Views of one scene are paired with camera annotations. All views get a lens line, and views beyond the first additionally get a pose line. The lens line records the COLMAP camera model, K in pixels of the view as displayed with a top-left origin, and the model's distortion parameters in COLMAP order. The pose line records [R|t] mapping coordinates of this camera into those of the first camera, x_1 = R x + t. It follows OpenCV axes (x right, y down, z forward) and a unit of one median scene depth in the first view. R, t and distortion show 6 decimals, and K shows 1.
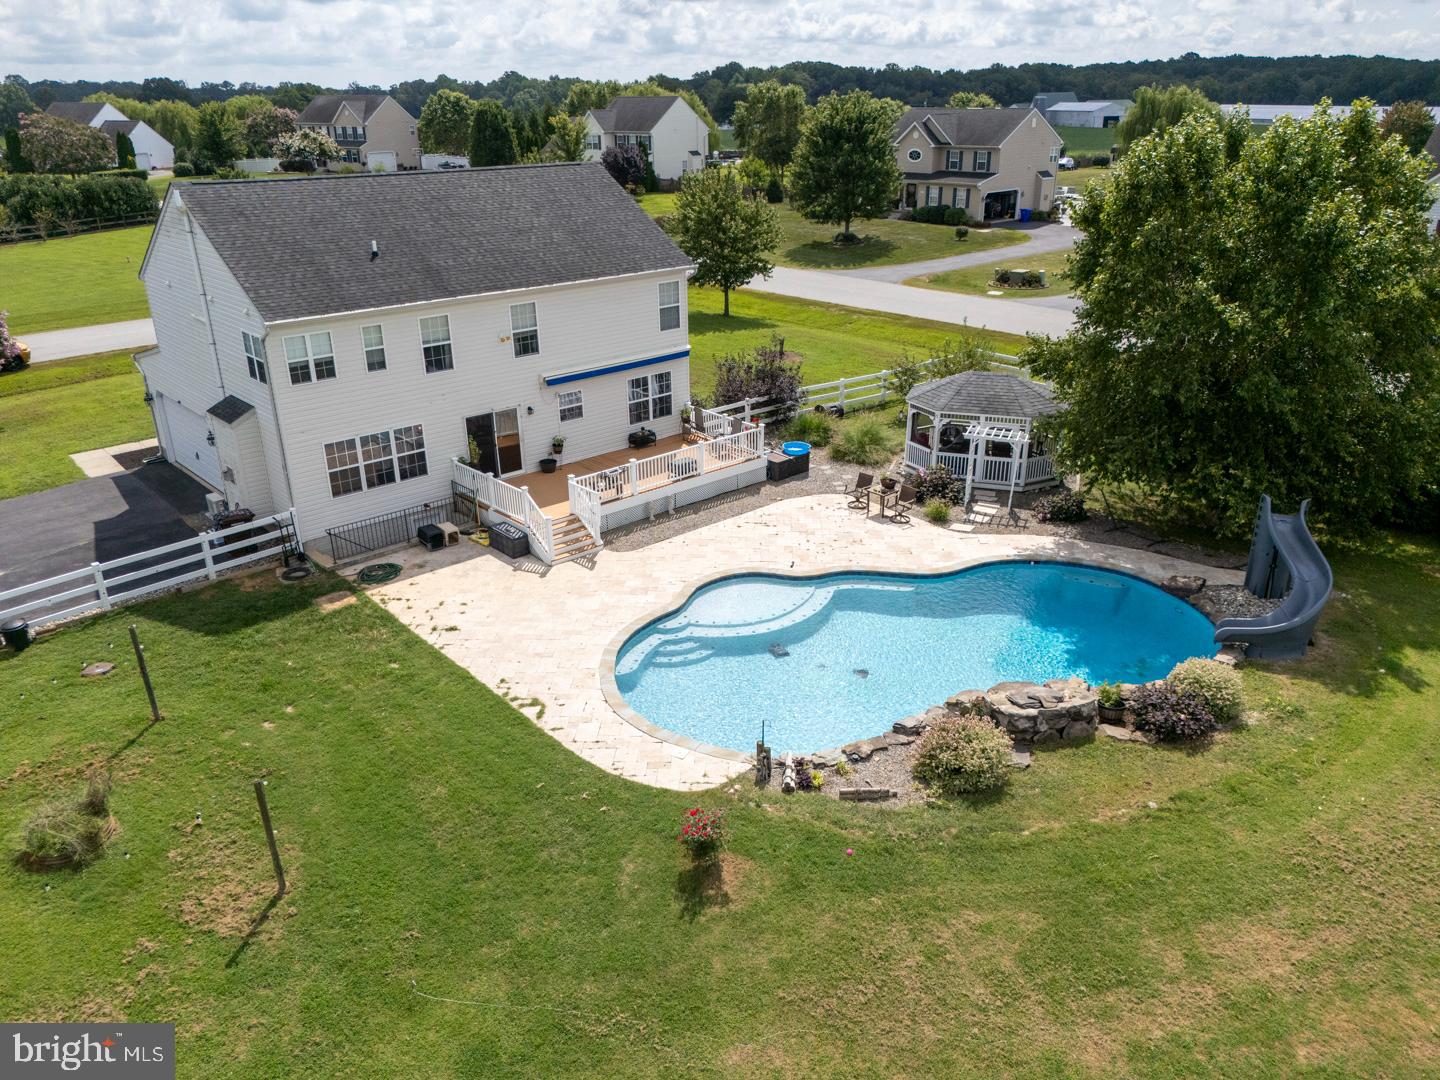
lens RADIAL K [[1069.9, 0, 720.0], [0, 1069.9, 540.0], [0, 0, 1]] dist [0.039251, -0.009425]
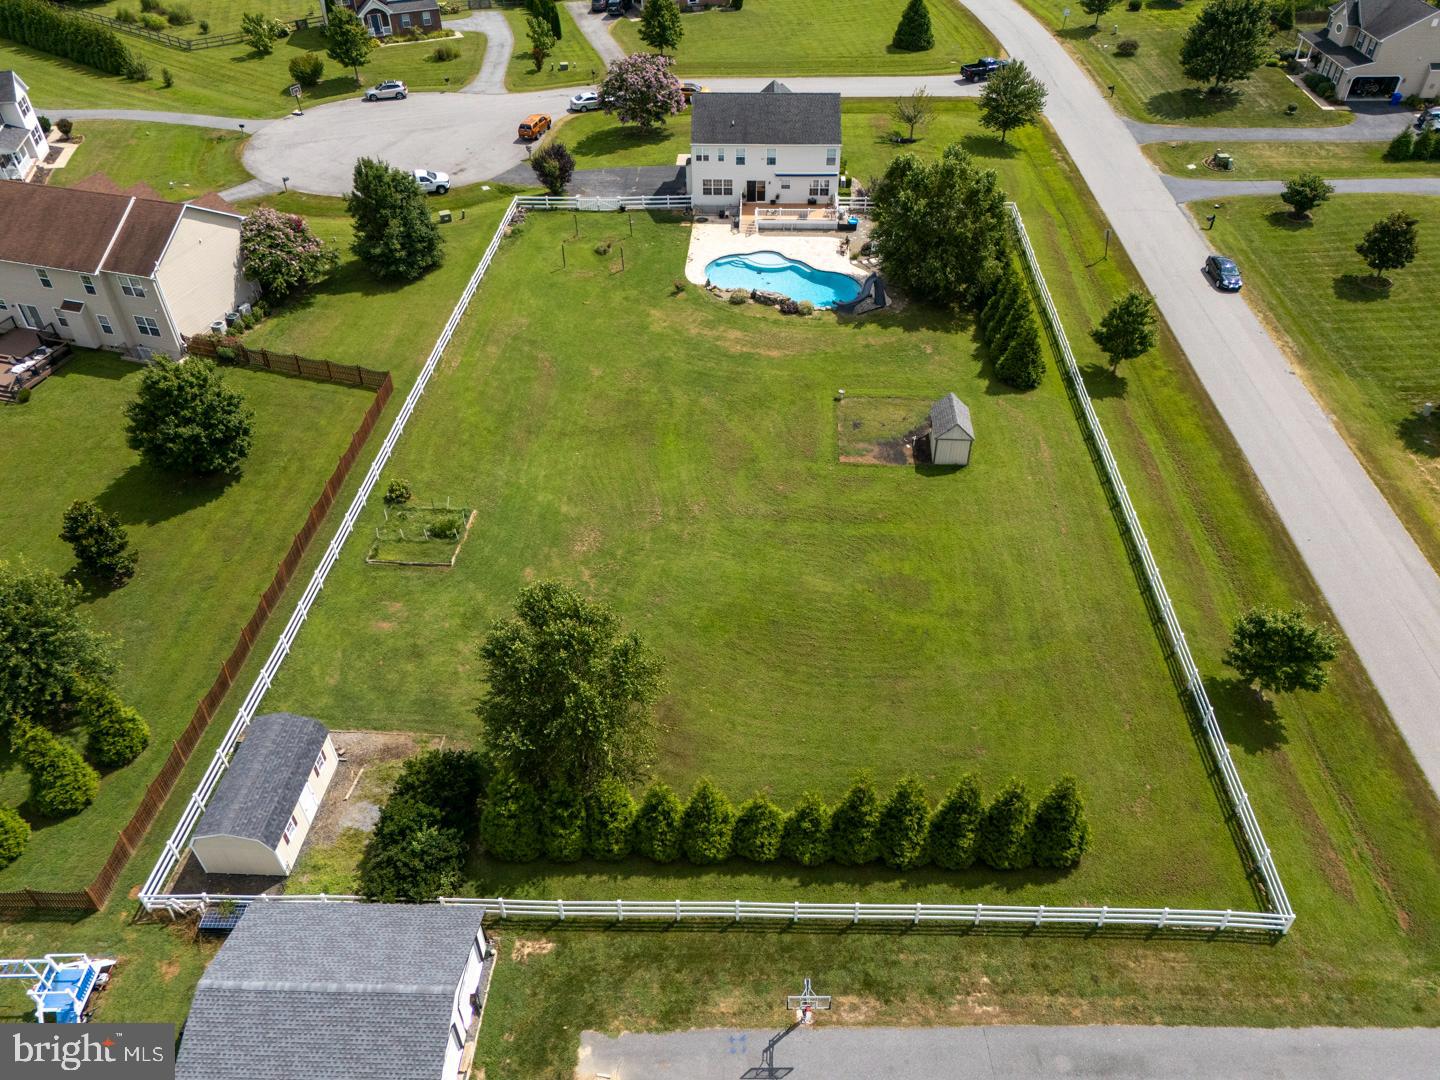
lens RADIAL K [[1069.9, 0, 720.0], [0, 1069.9, 540.0], [0, 0, 1]] dist [0.039251, -0.009425]
pose [[0.720150, 0.453922, -0.524727, 1.886033], [-0.266573, 0.879261, 0.394764, -0.415188], [0.640564, -0.144412, 0.754203, -1.648183]]
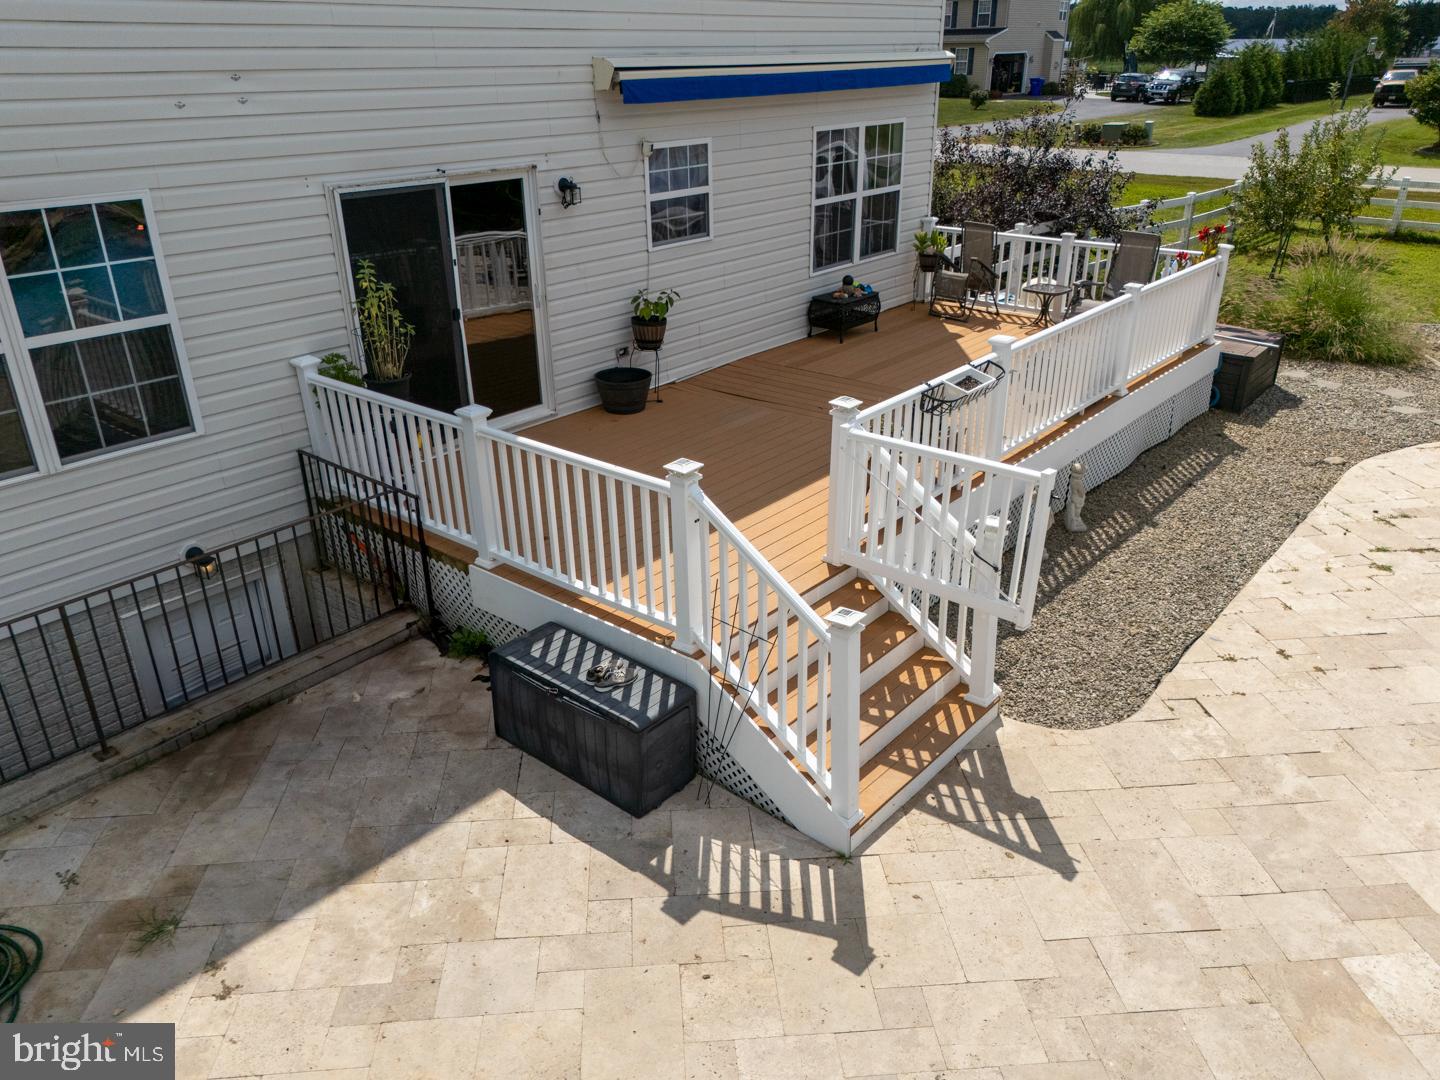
lens RADIAL K [[1069.1, 0, 687.9], [0, 1069.1, 541.0], [0, 0, 1]] dist [0.025313, -0.004497]
pose [[0.993876, -0.056476, 0.094982, -0.182777], [0.053560, 0.998020, 0.032981, -0.037231], [-0.096656, -0.027691, 0.994933, 0.732900]]
